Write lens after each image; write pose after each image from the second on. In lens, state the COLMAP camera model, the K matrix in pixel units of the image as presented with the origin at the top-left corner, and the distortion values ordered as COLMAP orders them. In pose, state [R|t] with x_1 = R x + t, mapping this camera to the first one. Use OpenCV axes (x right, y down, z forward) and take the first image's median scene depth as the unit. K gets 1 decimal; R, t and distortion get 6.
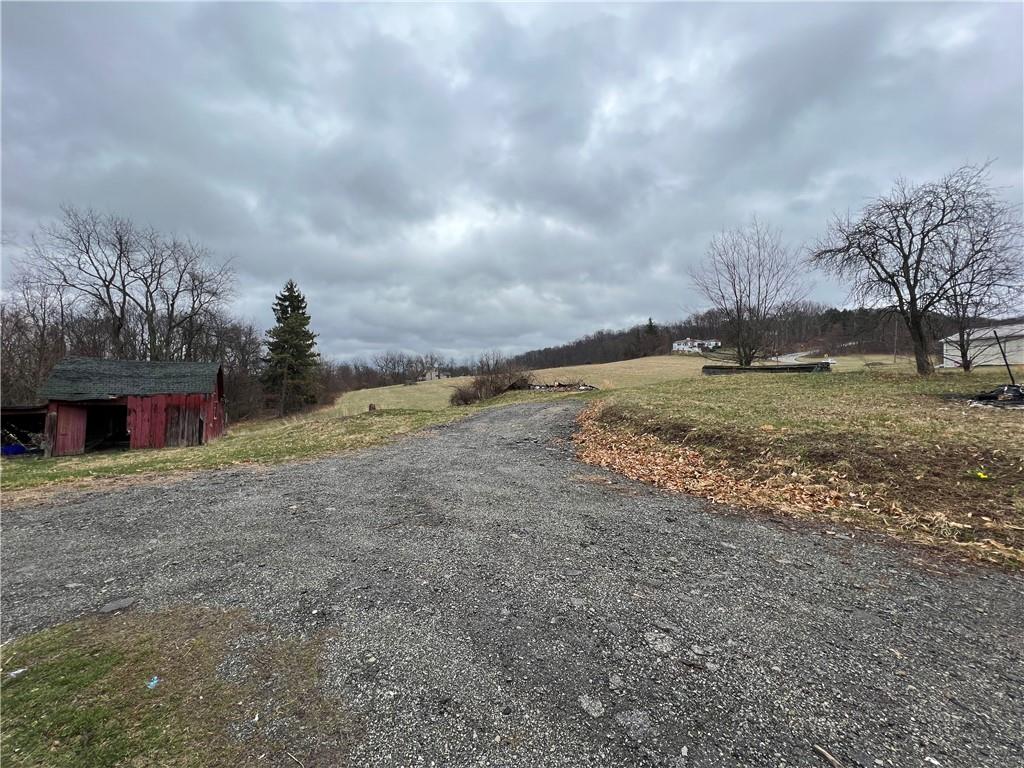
lens RADIAL K [[415.8, 0, 488.4], [0, 415.8, 388.7], [0, 0, 1]] dist [0.000610, 0.000288]
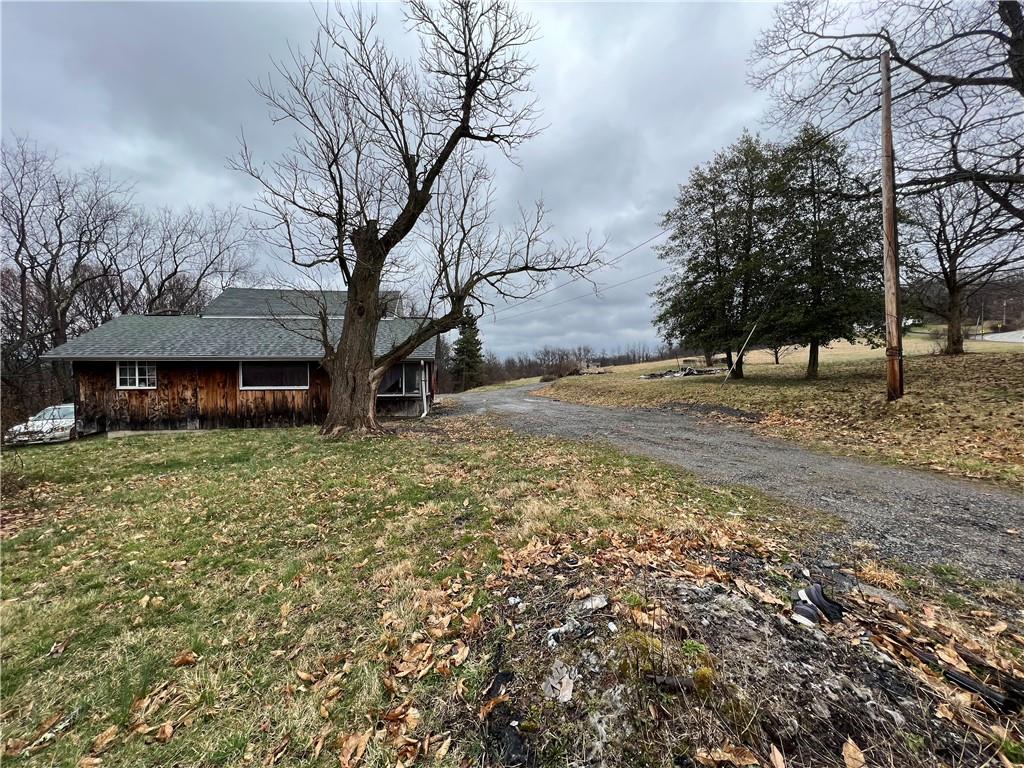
lens RADIAL K [[415.8, 0, 511.5], [0, 415.8, 380.2], [0, 0, 1]] dist [0.000610, 0.000288]
pose [[0.942232, -0.007920, -0.334868, 0.188583], [0.008477, 0.999964, 0.000203, 0.008874], [0.334854, -0.003030, 0.942265, -0.387337]]
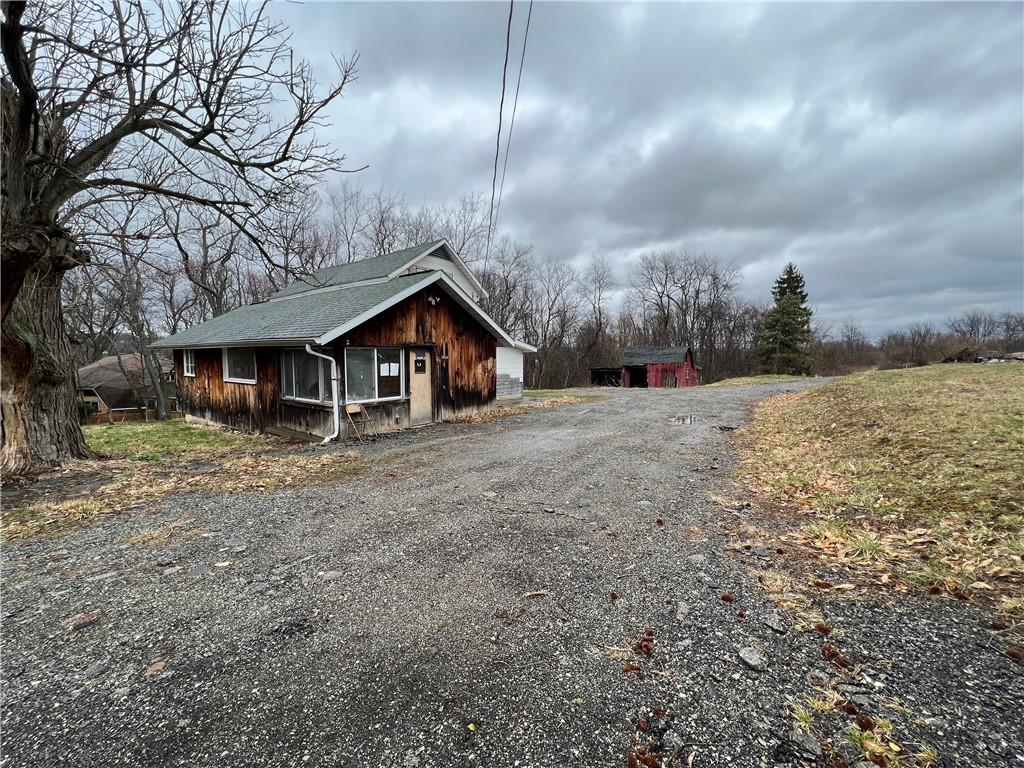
lens RADIAL K [[415.8, 0, 510.5], [0, 415.8, 385.7], [0, 0, 1]] dist [0.000610, 0.000288]
pose [[0.443158, 0.054023, -0.894814, 0.203739], [-0.005277, 0.998322, 0.057659, 0.002507], [0.896428, -0.020830, 0.442700, -0.159416]]
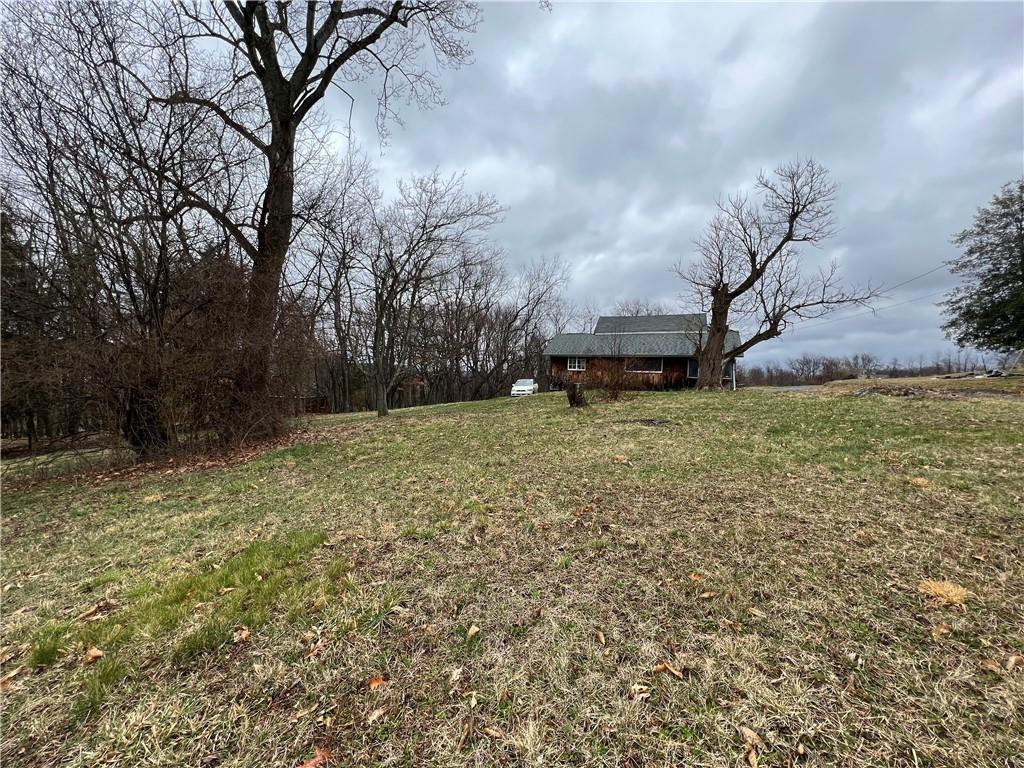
lens RADIAL K [[415.8, 0, 506.9], [0, 415.8, 383.4], [0, 0, 1]] dist [0.000610, 0.000288]
pose [[0.641089, 0.018489, -0.767244, 0.228351], [-0.035362, 0.999360, -0.005465, 0.034305], [0.766652, 0.030635, 0.641332, -0.619823]]
